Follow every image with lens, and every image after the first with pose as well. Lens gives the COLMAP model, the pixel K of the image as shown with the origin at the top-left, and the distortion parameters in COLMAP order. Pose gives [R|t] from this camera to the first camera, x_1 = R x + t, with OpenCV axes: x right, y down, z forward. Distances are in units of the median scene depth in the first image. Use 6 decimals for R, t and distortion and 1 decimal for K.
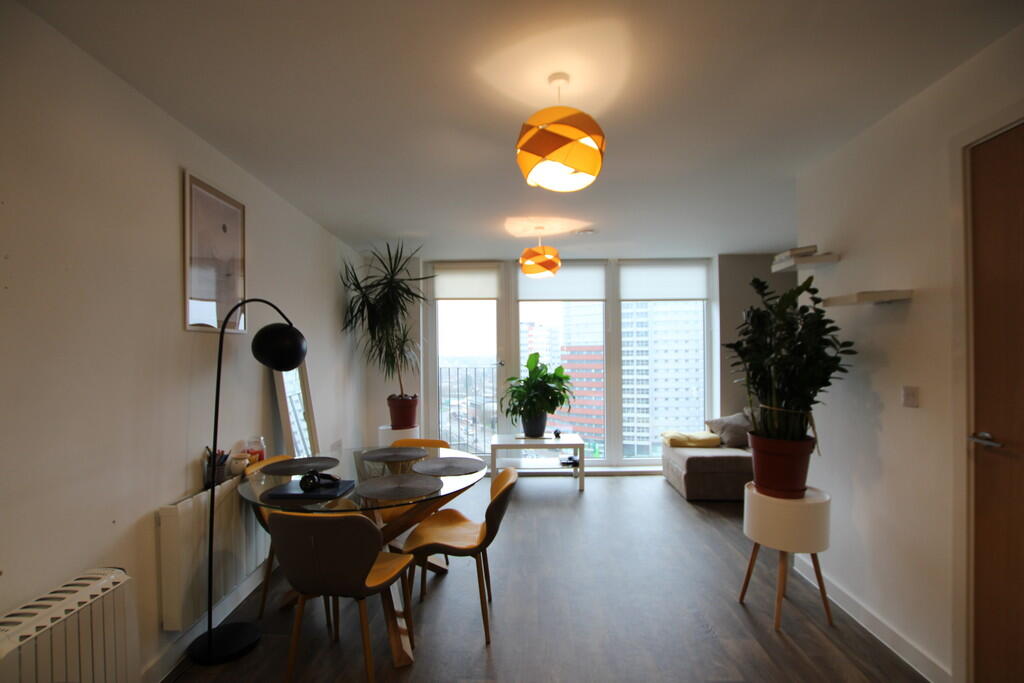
lens RADIAL K [[479.5, 0, 514.2], [0, 479.5, 354.5], [0, 0, 1]] dist [-0.043505, 0.000278]
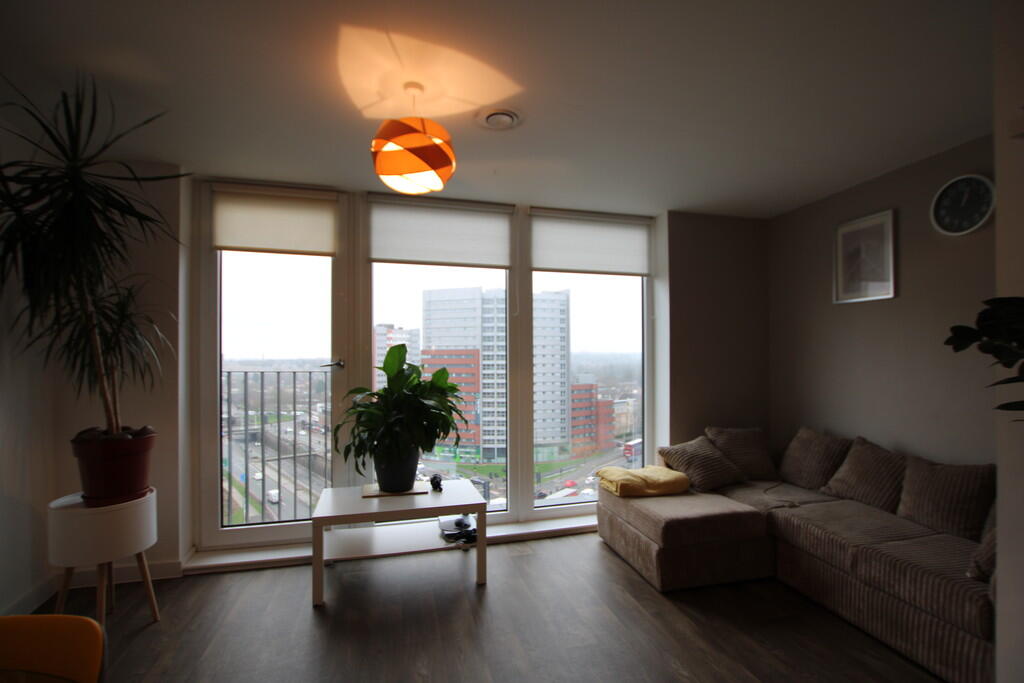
lens RADIAL K [[479.5, 0, 514.2], [0, 479.5, 354.5], [0, 0, 1]] dist [-0.043505, 0.000278]
pose [[0.958395, 0.008601, 0.285316, 0.012519], [-0.006072, 0.999934, -0.009749, 0.011811], [-0.285381, 0.007611, 0.958384, 0.409736]]
